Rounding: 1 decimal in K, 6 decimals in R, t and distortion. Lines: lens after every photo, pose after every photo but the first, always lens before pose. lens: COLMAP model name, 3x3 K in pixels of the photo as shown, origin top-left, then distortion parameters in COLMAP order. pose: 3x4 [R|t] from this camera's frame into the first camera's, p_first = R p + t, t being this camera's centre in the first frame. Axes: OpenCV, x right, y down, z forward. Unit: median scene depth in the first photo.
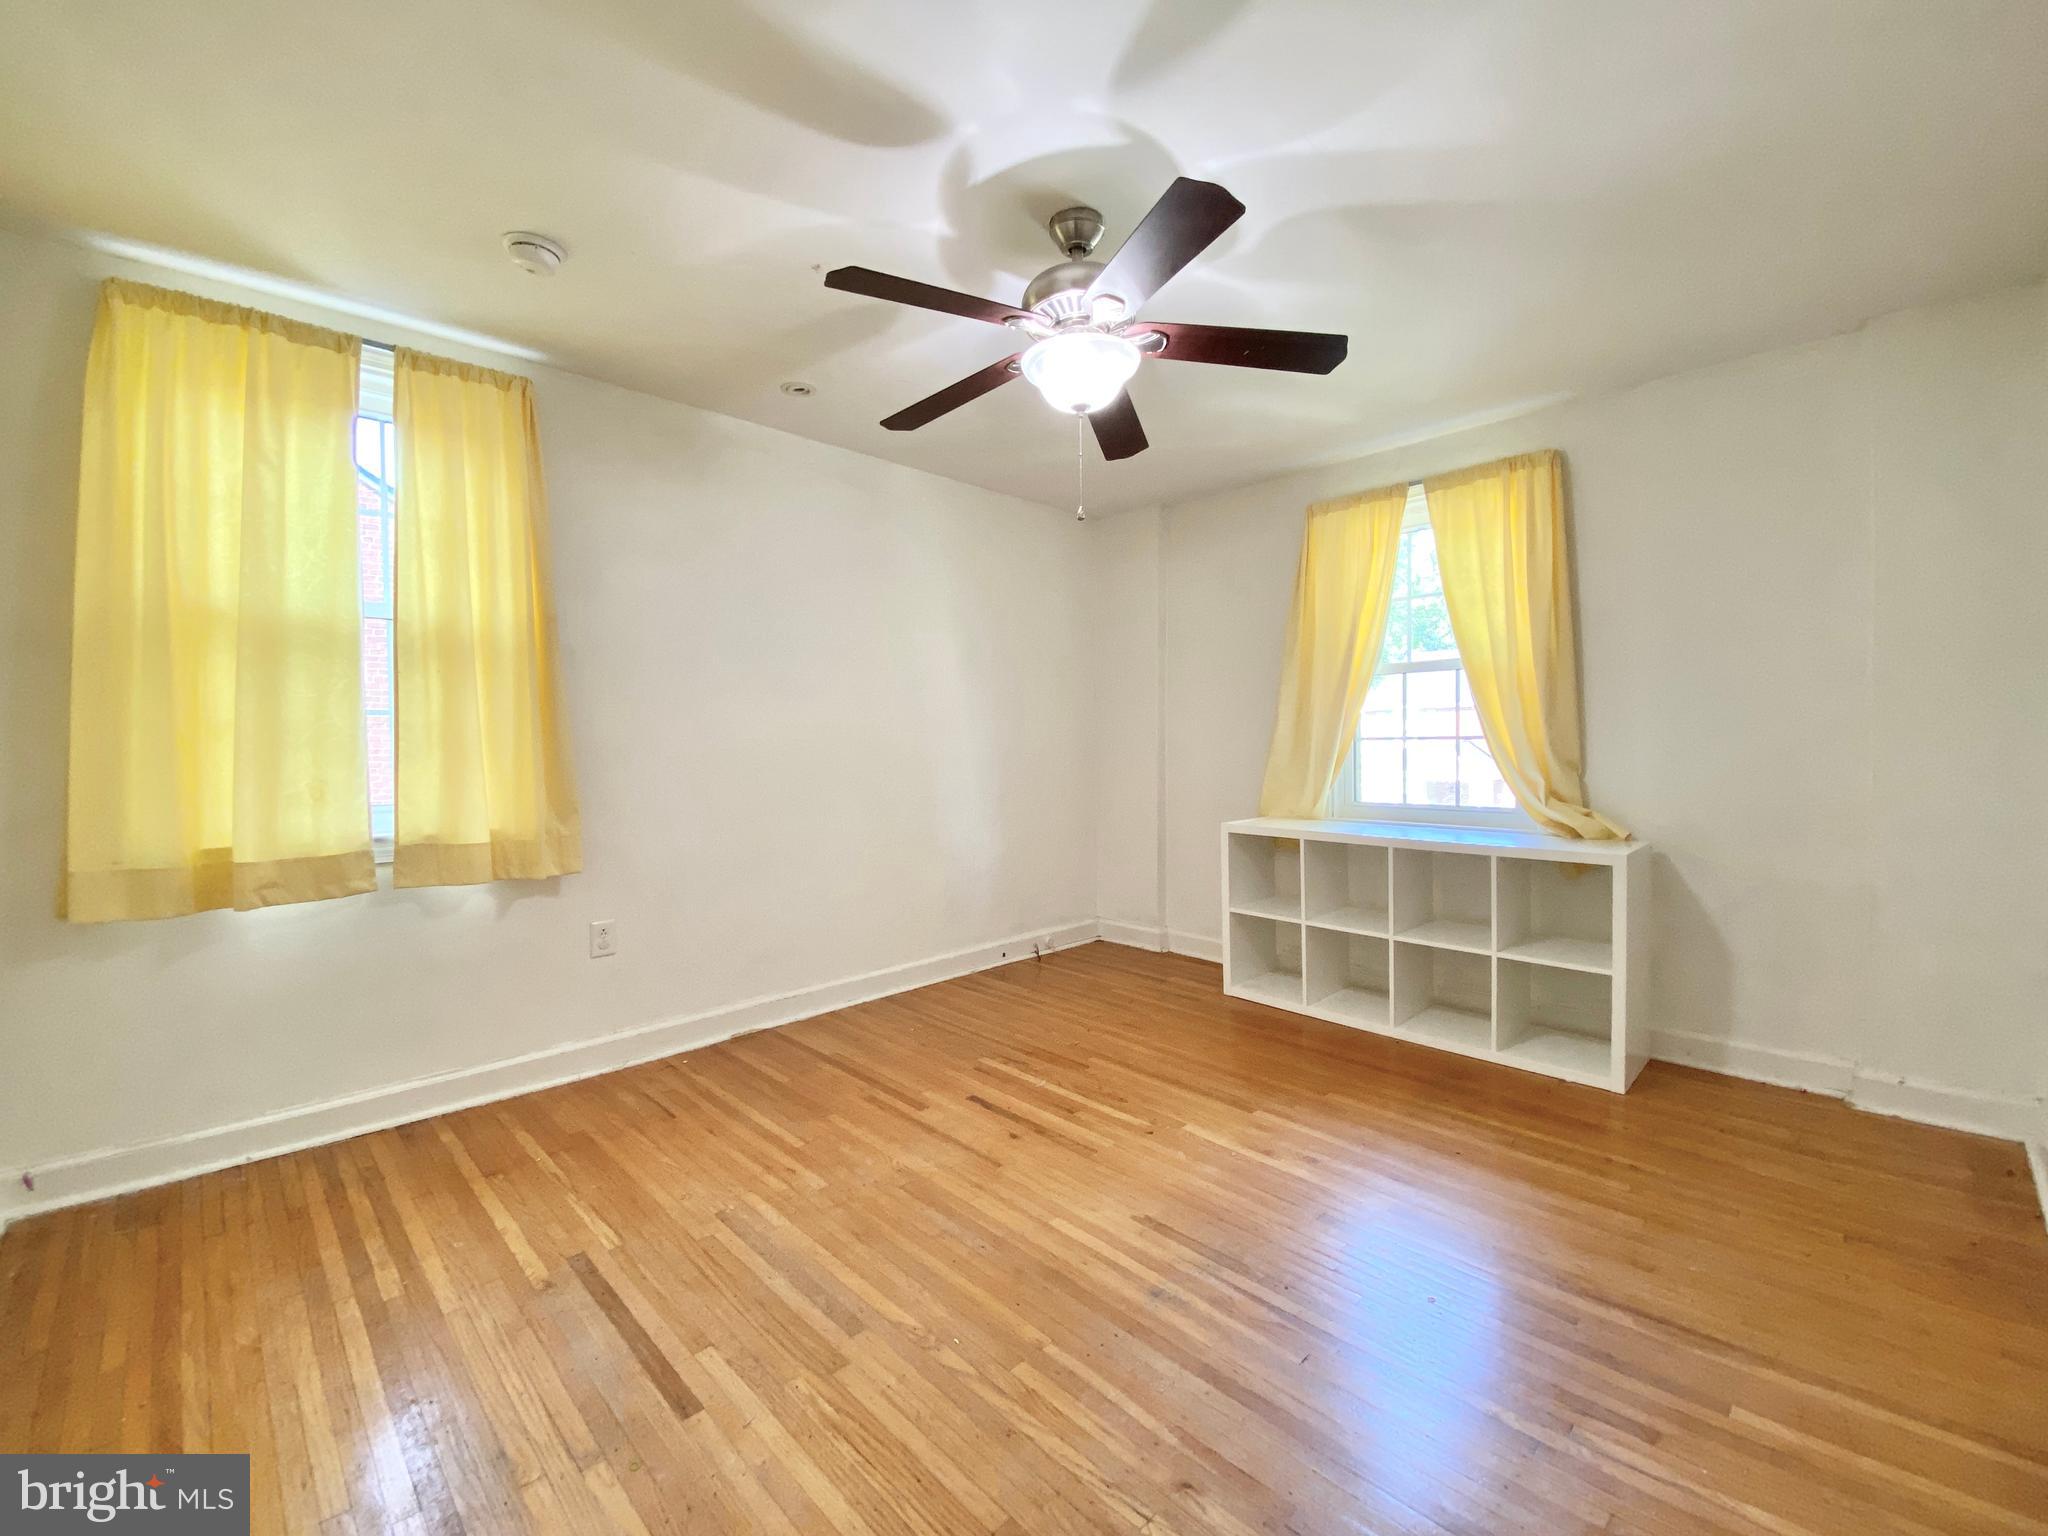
lens RADIAL K [[830.4, 0, 1022.6], [0, 830.4, 762.3], [0, 0, 1]] dist [0.037207, -0.031336]
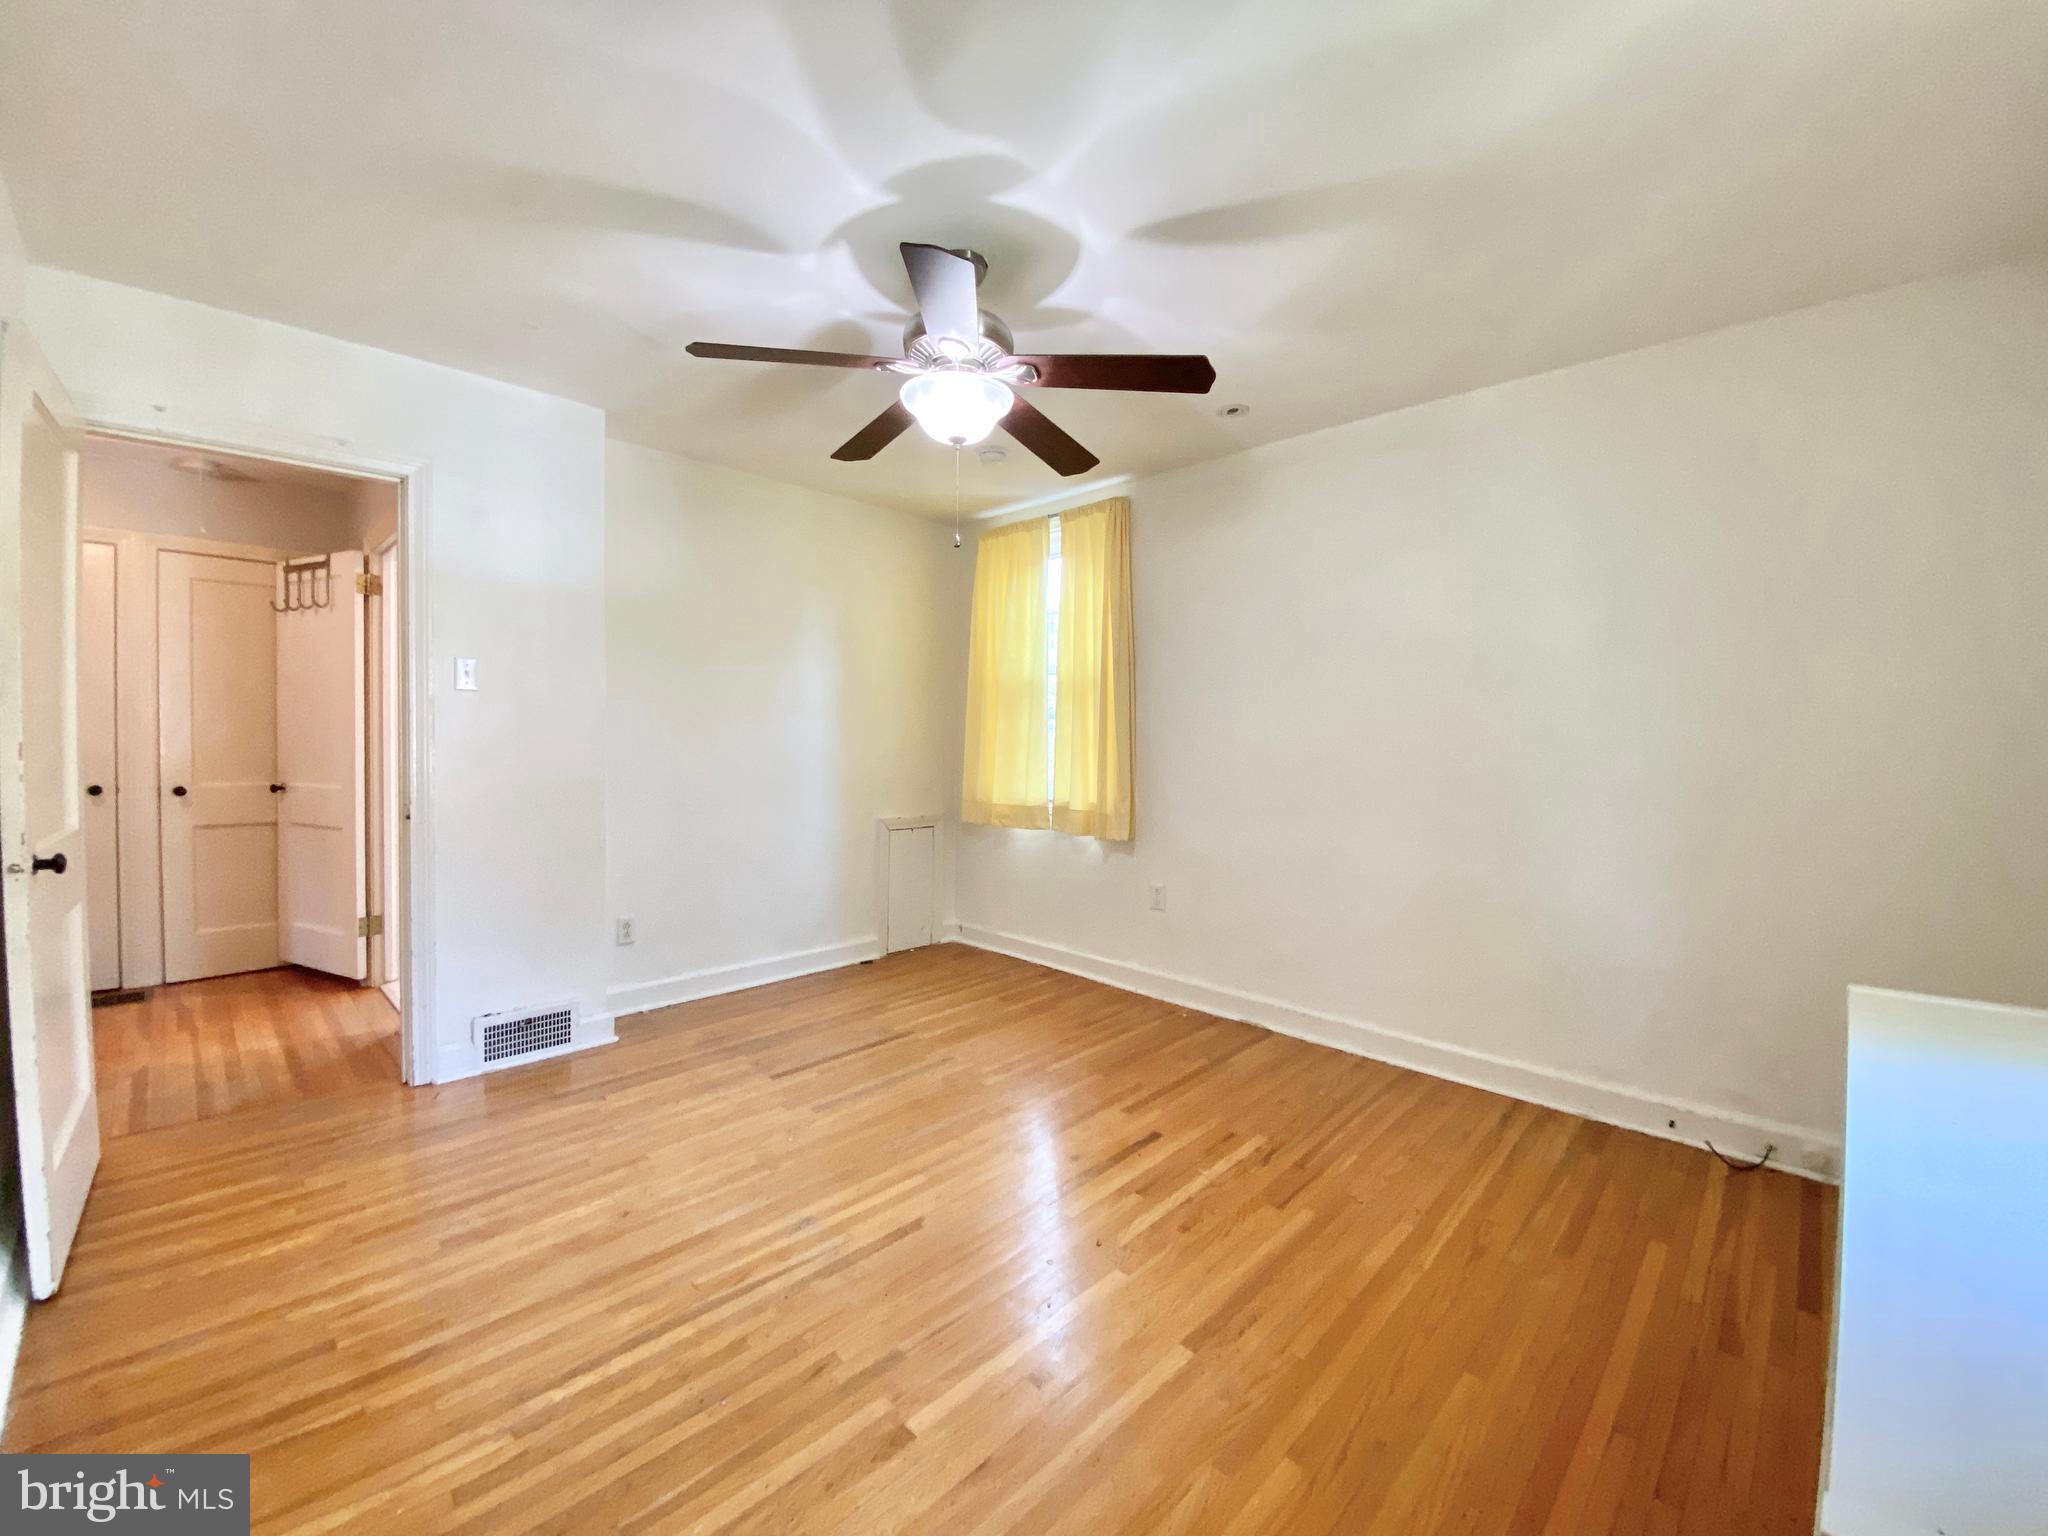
lens RADIAL K [[830.4, 0, 1022.6], [0, 830.4, 762.3], [0, 0, 1]] dist [0.037207, -0.031336]
pose [[0.024854, 0.041099, -0.998846, 0.864767], [-0.036658, 0.998520, 0.040173, -0.049691], [0.999019, 0.035617, 0.026324, 0.812719]]
